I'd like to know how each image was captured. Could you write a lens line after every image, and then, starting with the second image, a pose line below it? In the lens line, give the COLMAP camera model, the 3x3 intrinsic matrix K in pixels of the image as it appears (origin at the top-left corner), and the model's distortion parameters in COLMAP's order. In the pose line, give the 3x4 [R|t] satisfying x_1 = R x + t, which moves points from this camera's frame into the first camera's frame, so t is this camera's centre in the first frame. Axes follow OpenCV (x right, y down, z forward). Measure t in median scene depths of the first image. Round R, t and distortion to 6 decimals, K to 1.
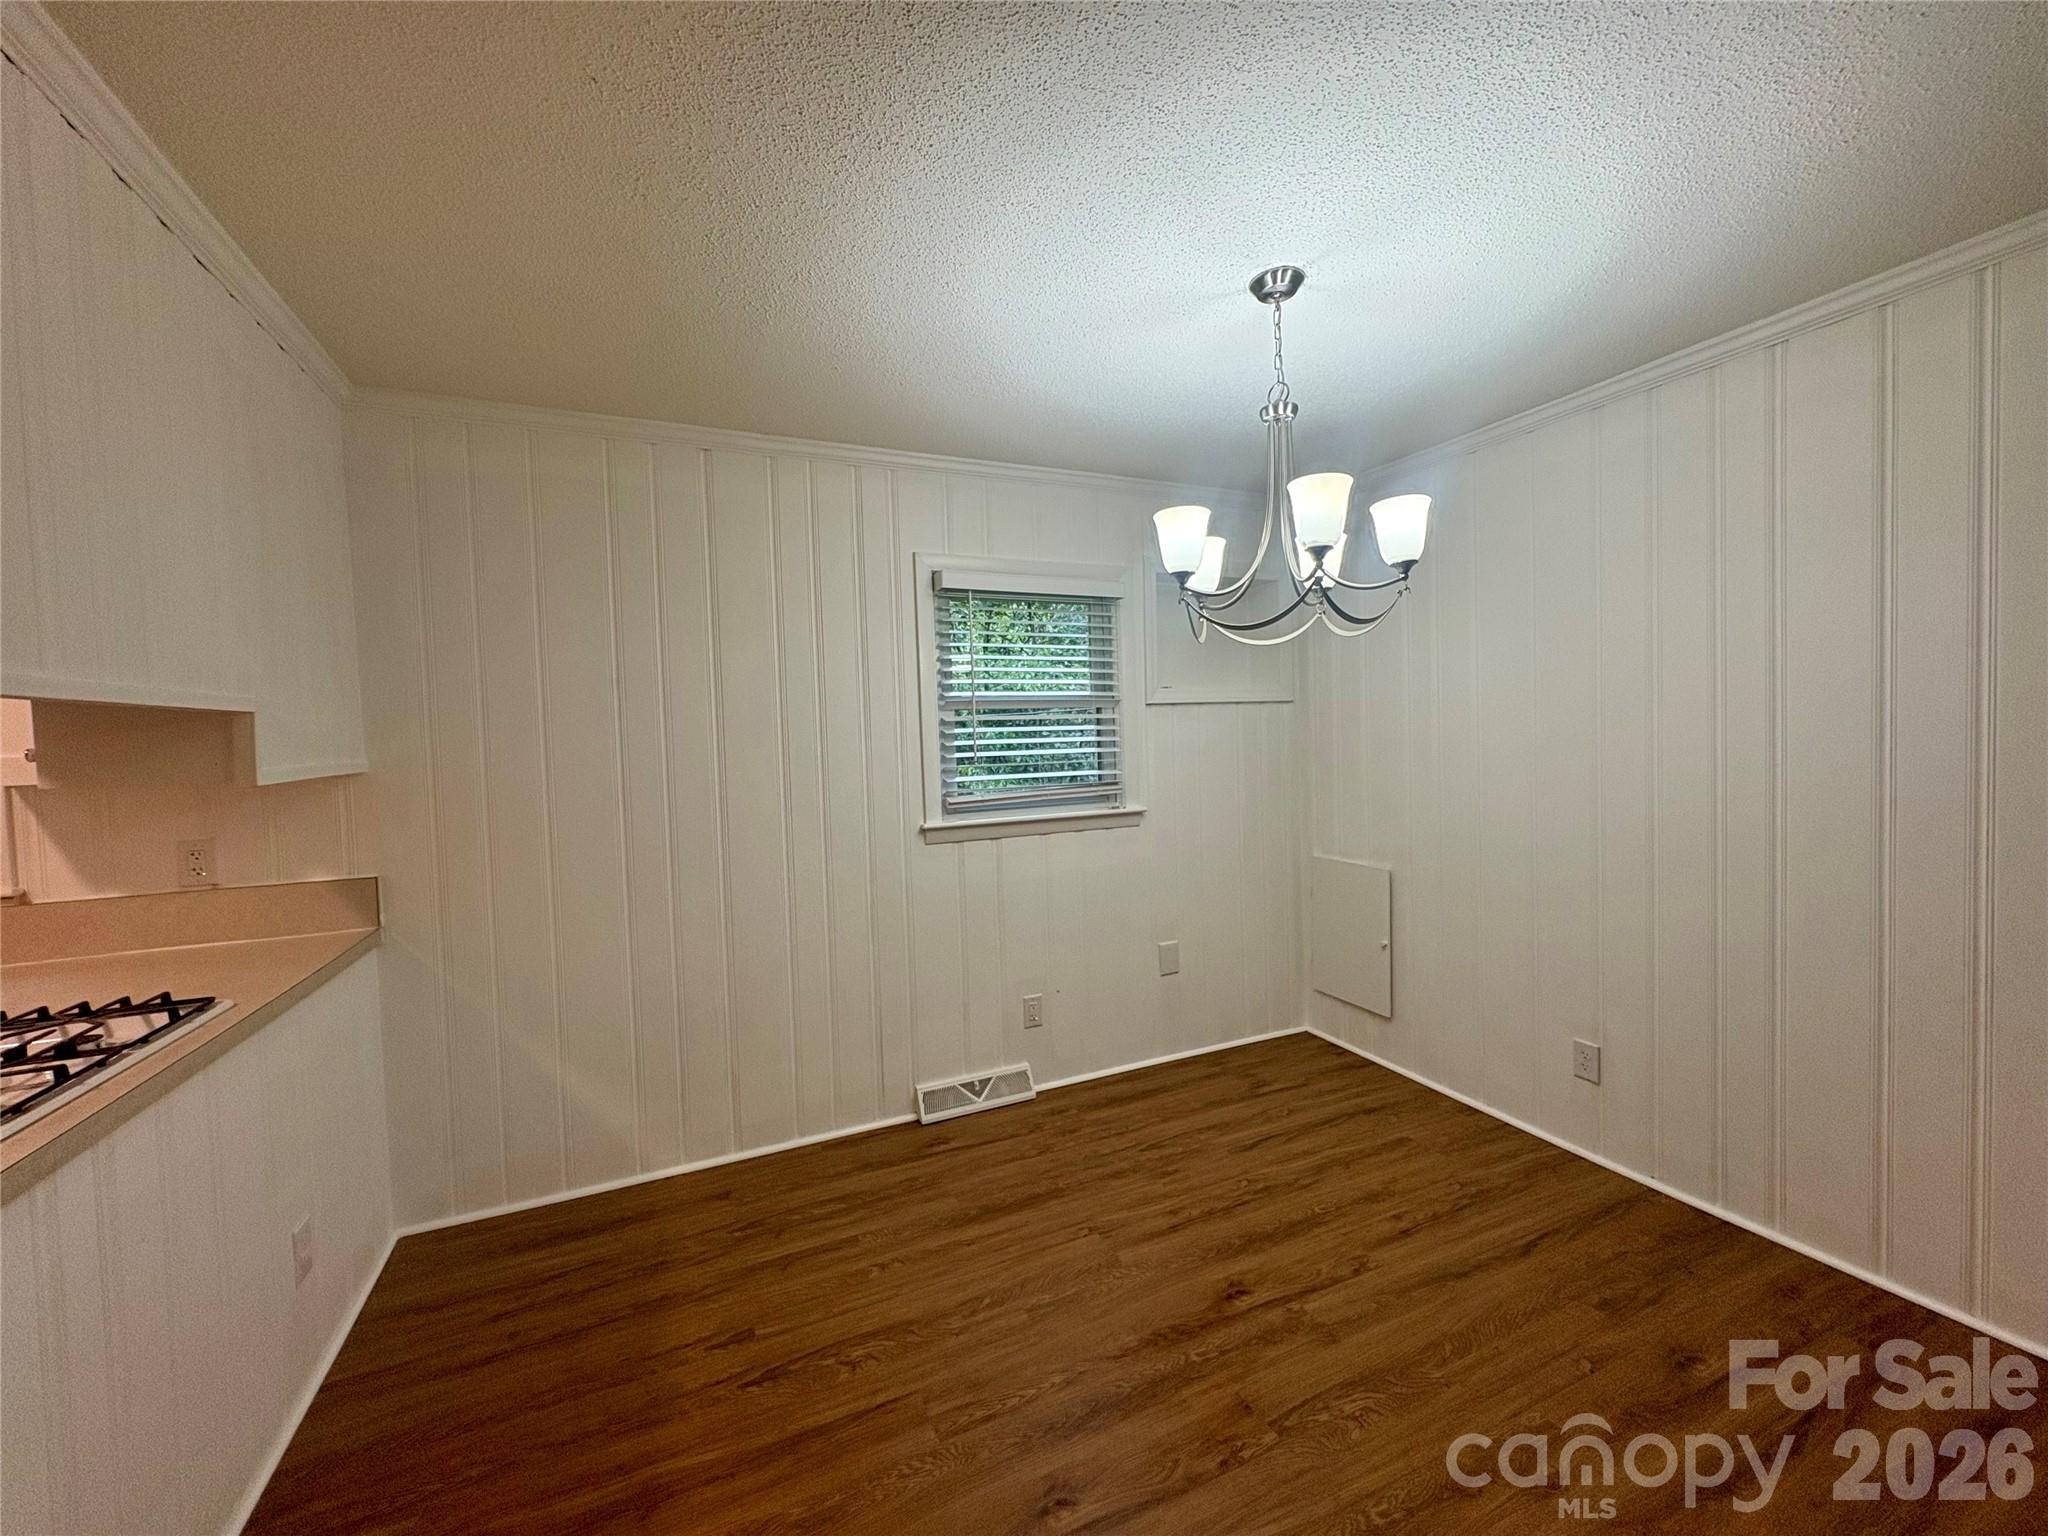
lens RADIAL K [[814.1, 0, 1025.8], [0, 814.1, 769.5], [0, 0, 1]] dist [0.000452, 0.000284]
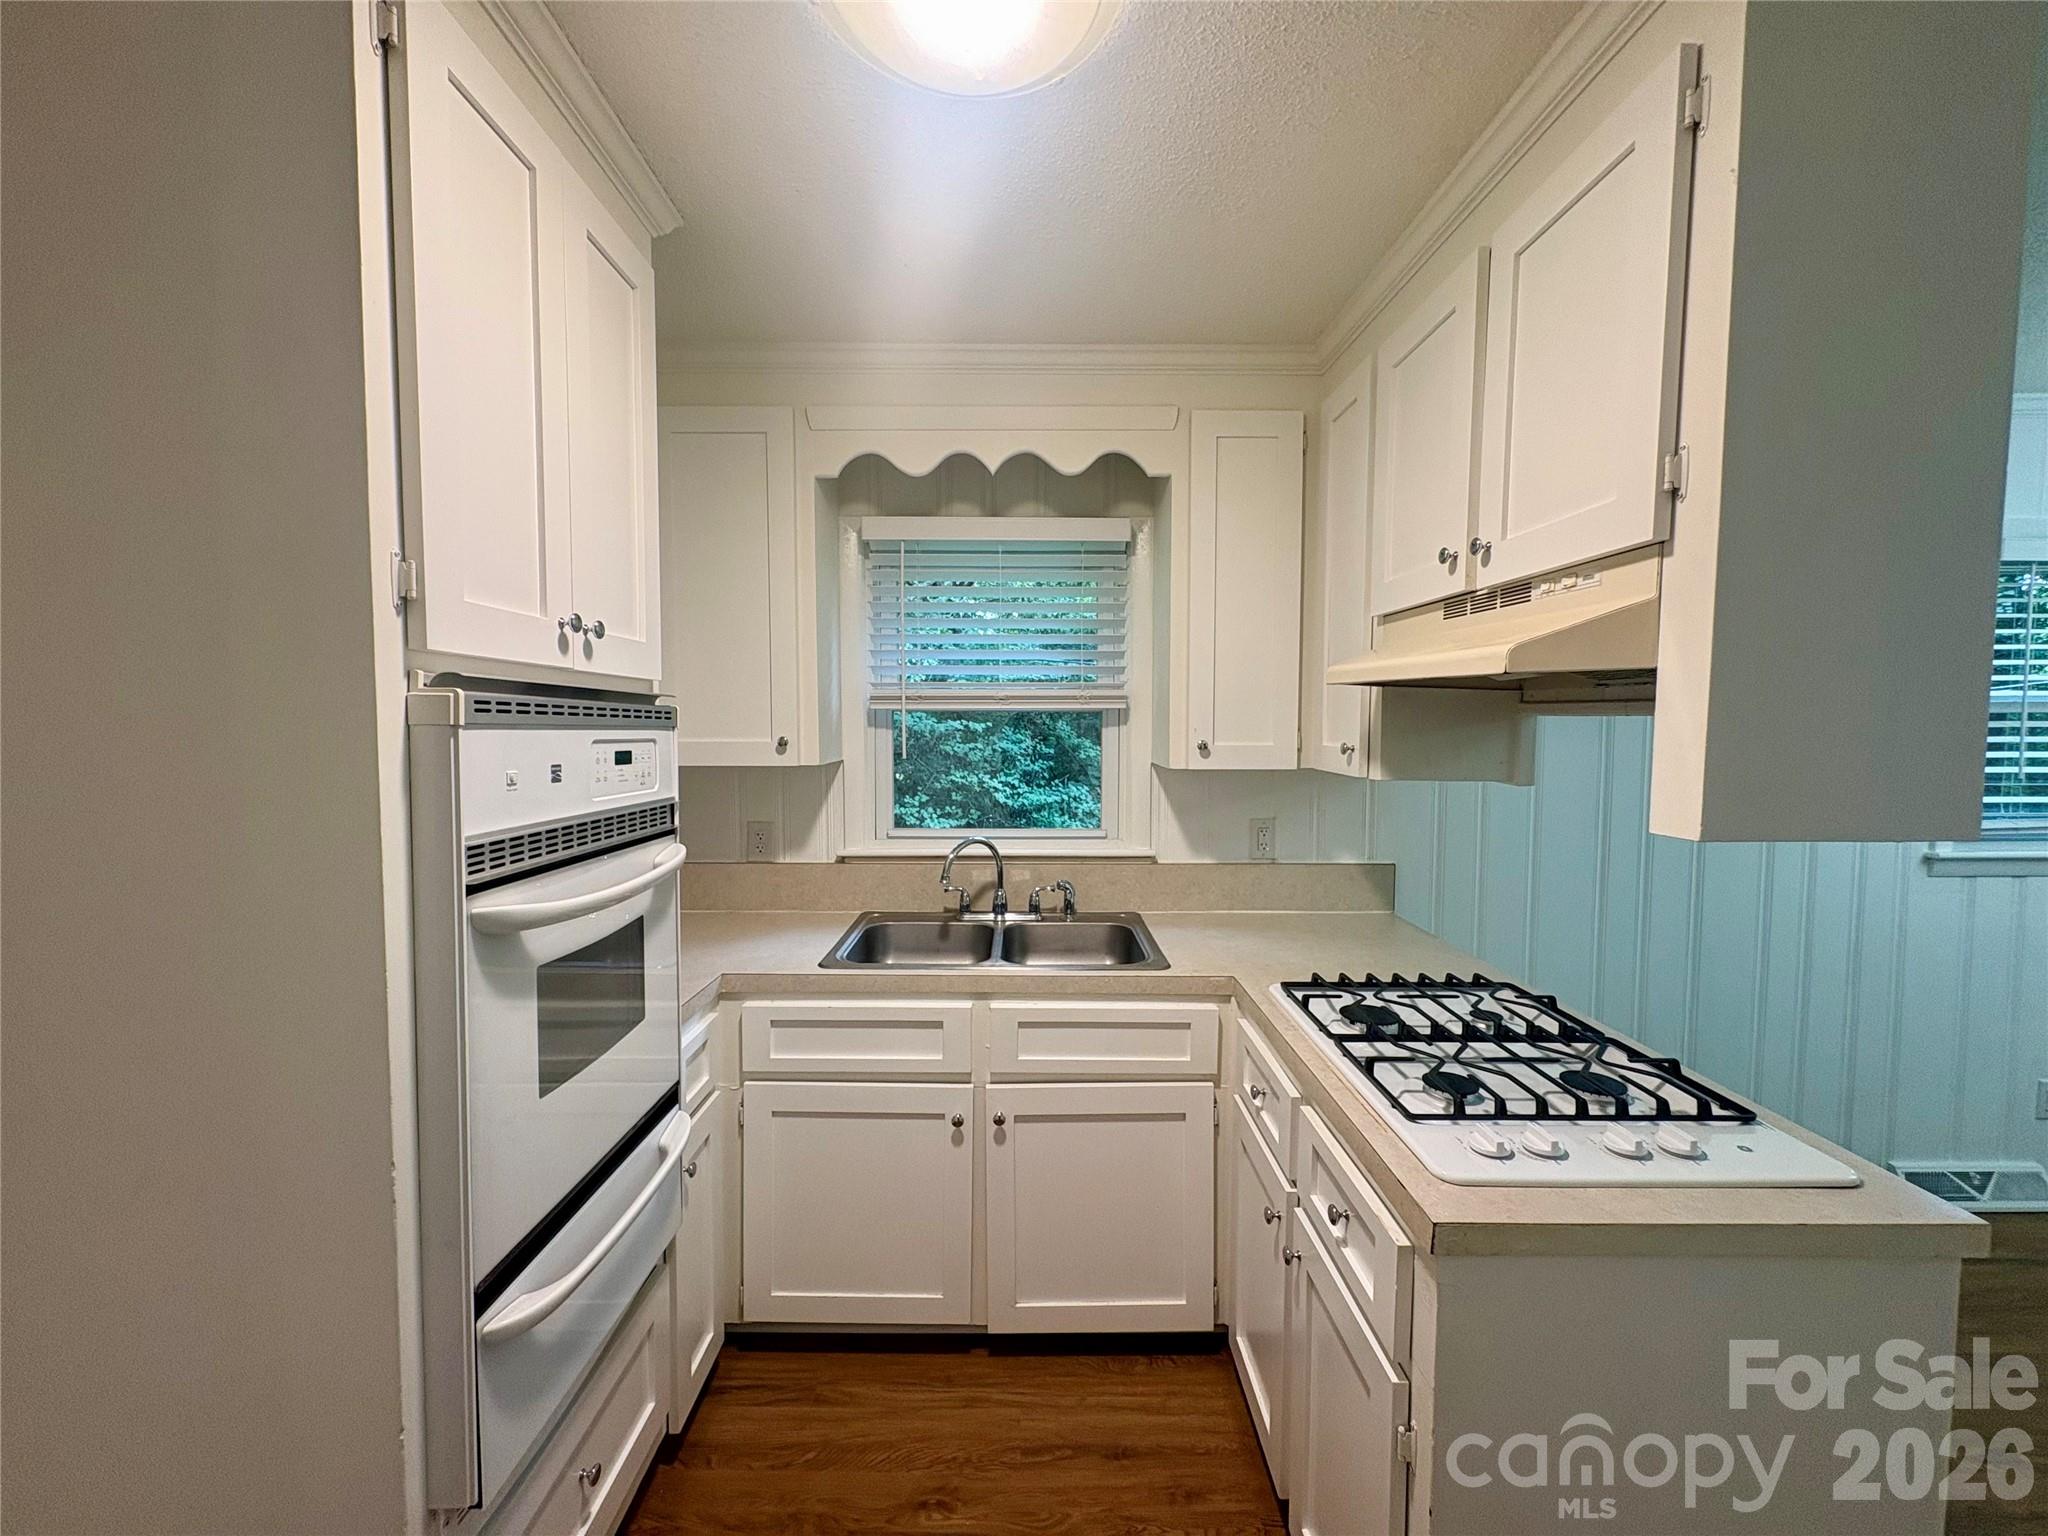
lens RADIAL K [[812.7, 0, 1025.2], [0, 812.7, 769.2], [0, 0, 1]] dist [0.001203, 0.000381]
pose [[0.912434, 0.053637, -0.405693, -0.802156], [-0.043668, 0.998474, 0.033798, -0.005131], [0.406887, -0.013123, 0.913384, -0.153789]]
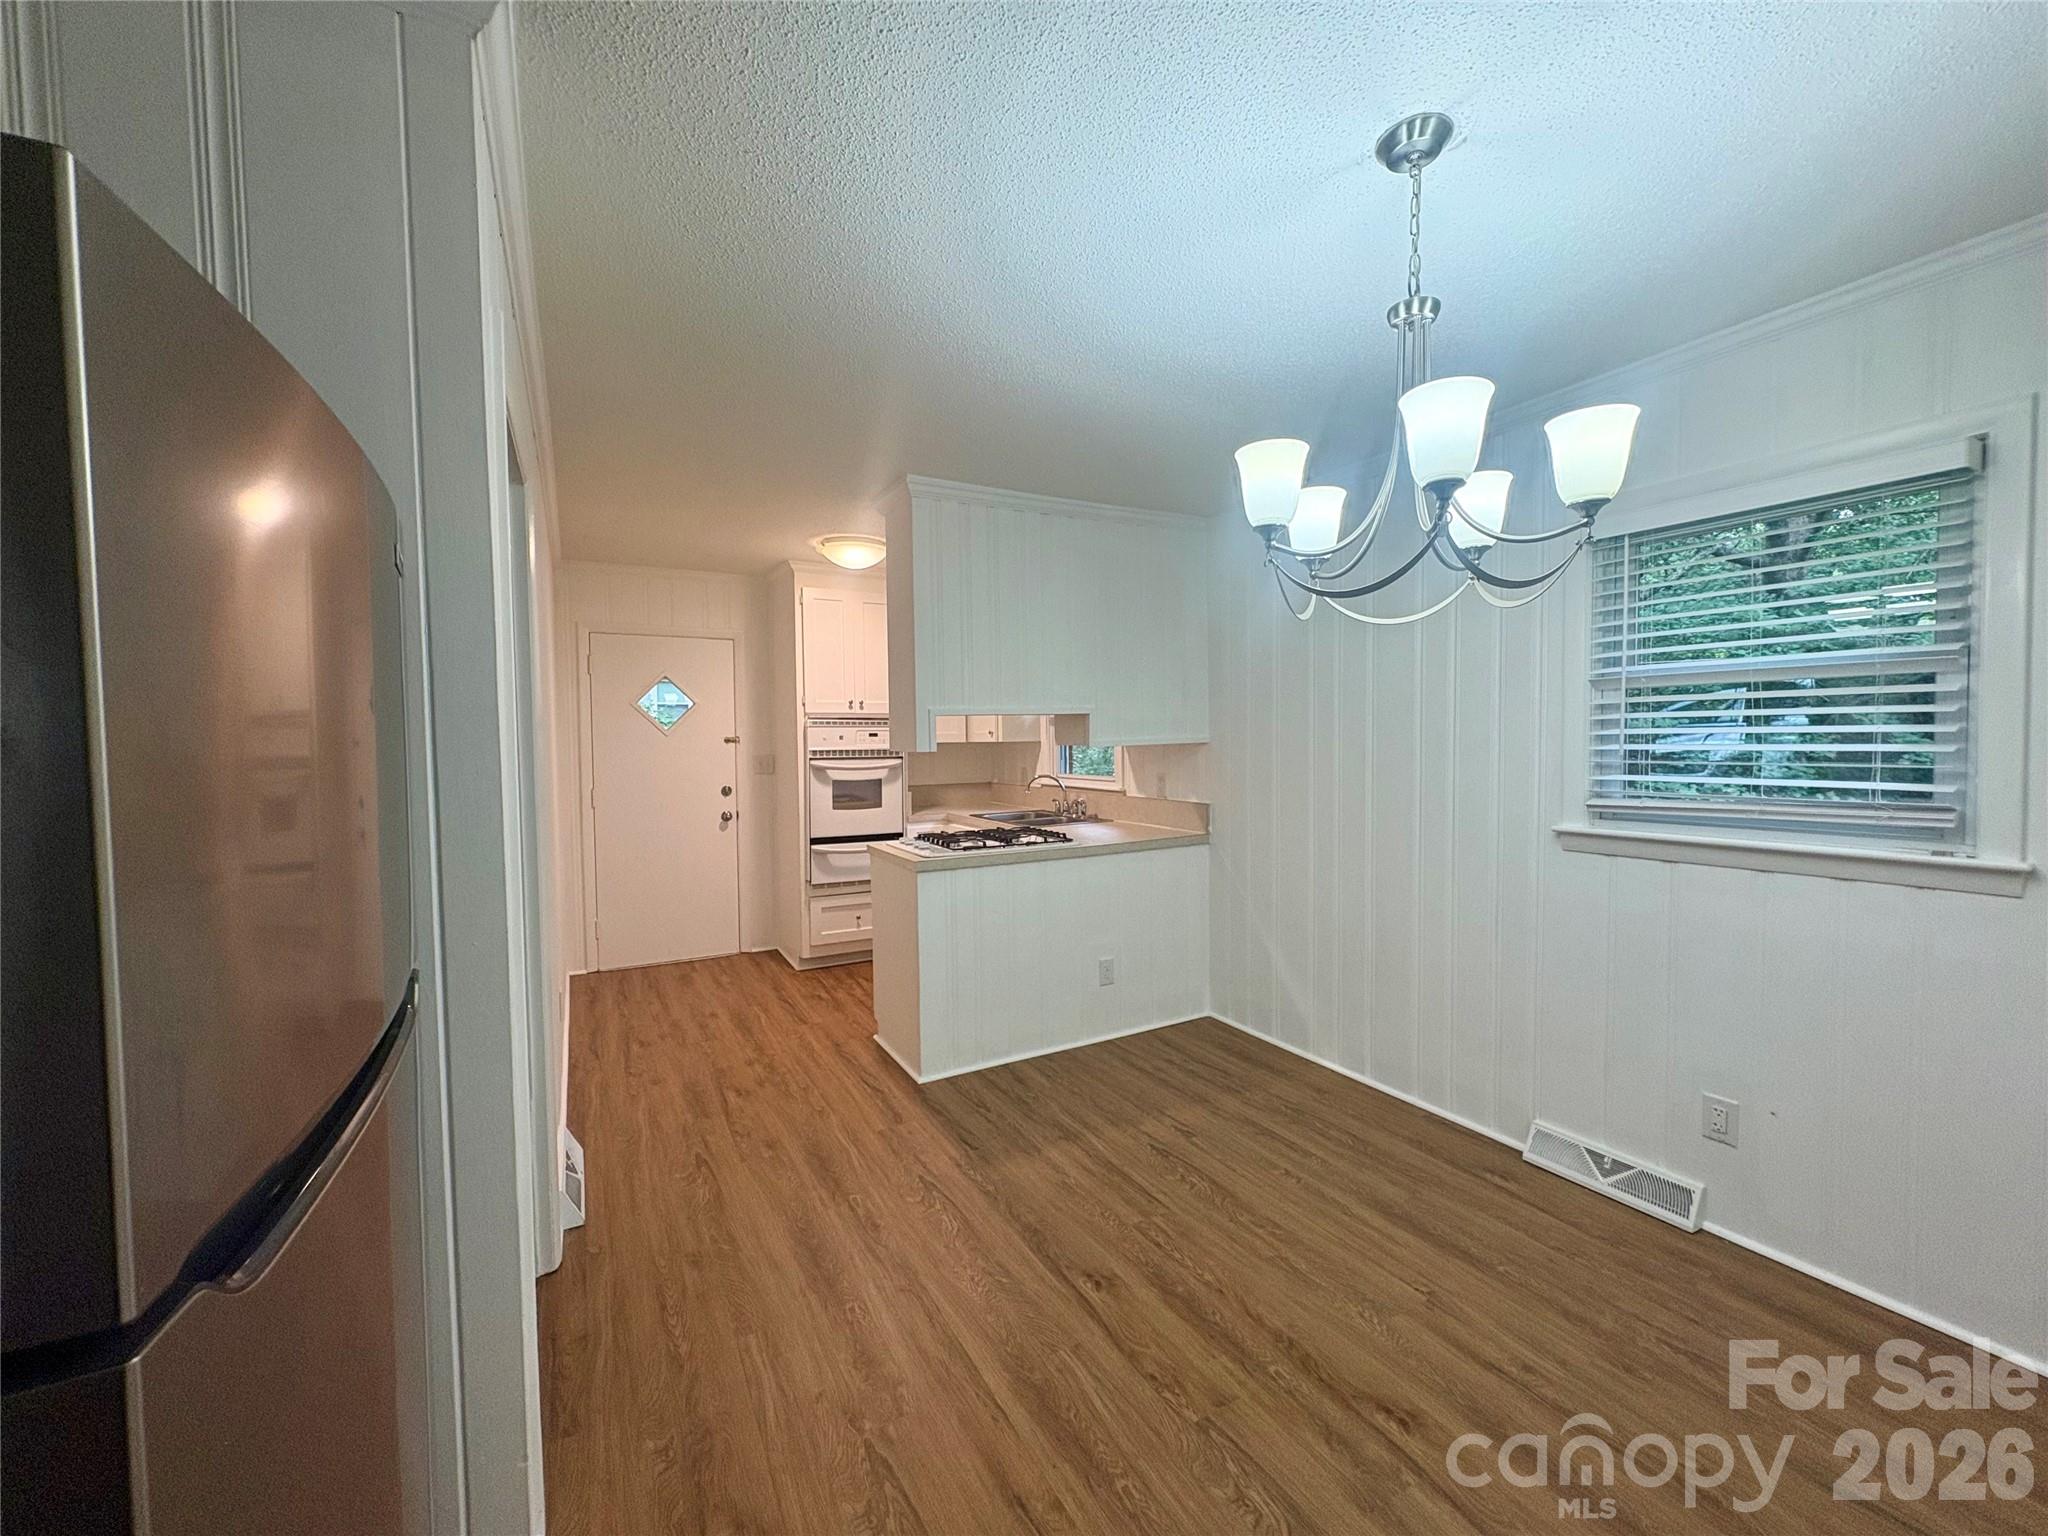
lens RADIAL K [[812.7, 0, 1025.2], [0, 812.7, 769.2], [0, 0, 1]] dist [0.001203, 0.000381]
pose [[0.076551, 0.067747, -0.994761, 0.860855], [-0.025354, 0.997499, 0.065982, -0.042937], [0.996743, 0.020170, 0.078078, 0.474387]]
